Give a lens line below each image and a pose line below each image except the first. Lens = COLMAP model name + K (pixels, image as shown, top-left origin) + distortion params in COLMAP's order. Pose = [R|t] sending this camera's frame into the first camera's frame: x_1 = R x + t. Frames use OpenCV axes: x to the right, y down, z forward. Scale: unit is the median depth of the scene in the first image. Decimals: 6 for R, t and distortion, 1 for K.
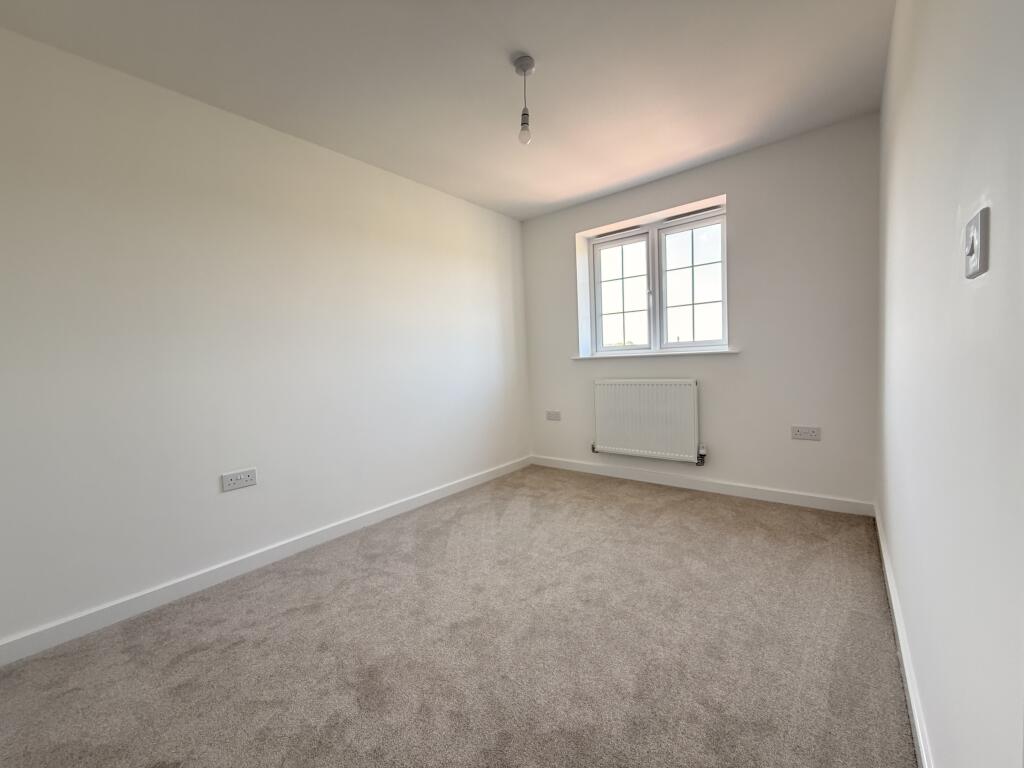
lens RADIAL K [[408.2, 0, 510.1], [0, 408.2, 384.5], [0, 0, 1]] dist [-0.001196, 0.000186]
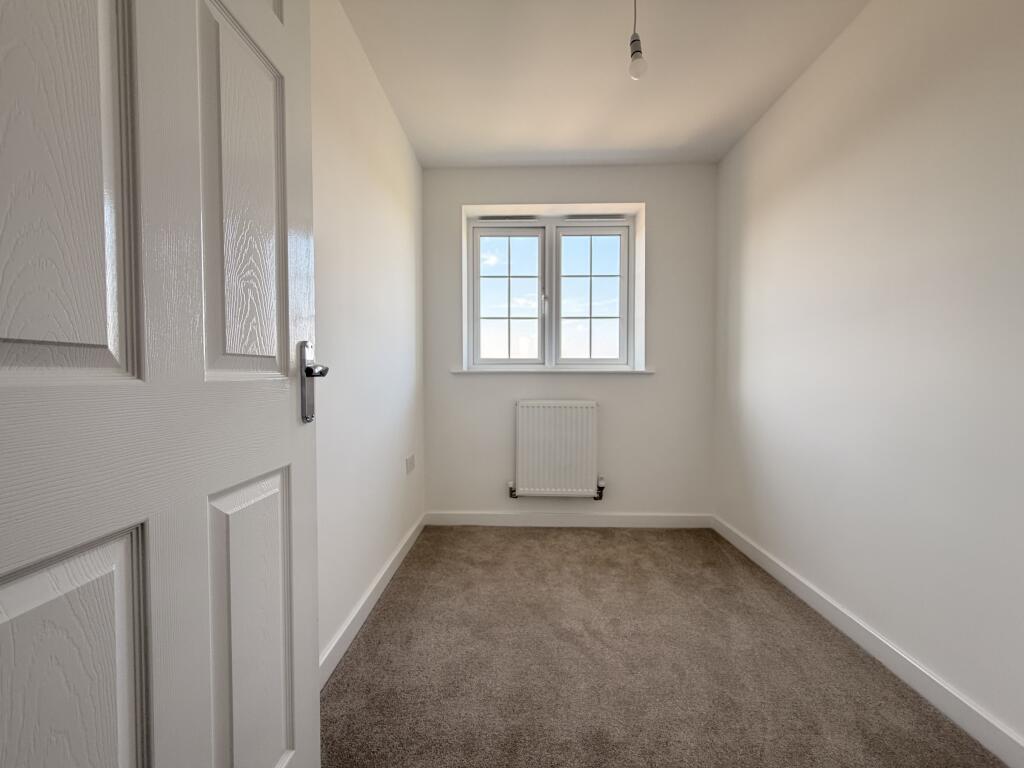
lens RADIAL K [[471.5, 0, 509.6], [0, 471.5, 371.6], [0, 0, 1]] dist [0.171707, 0.000065]
pose [[0.801244, 0.047358, 0.596461, -0.300390], [-0.004714, 0.997332, -0.072853, -0.000676], [-0.598319, 0.055561, 0.799329, 0.262722]]
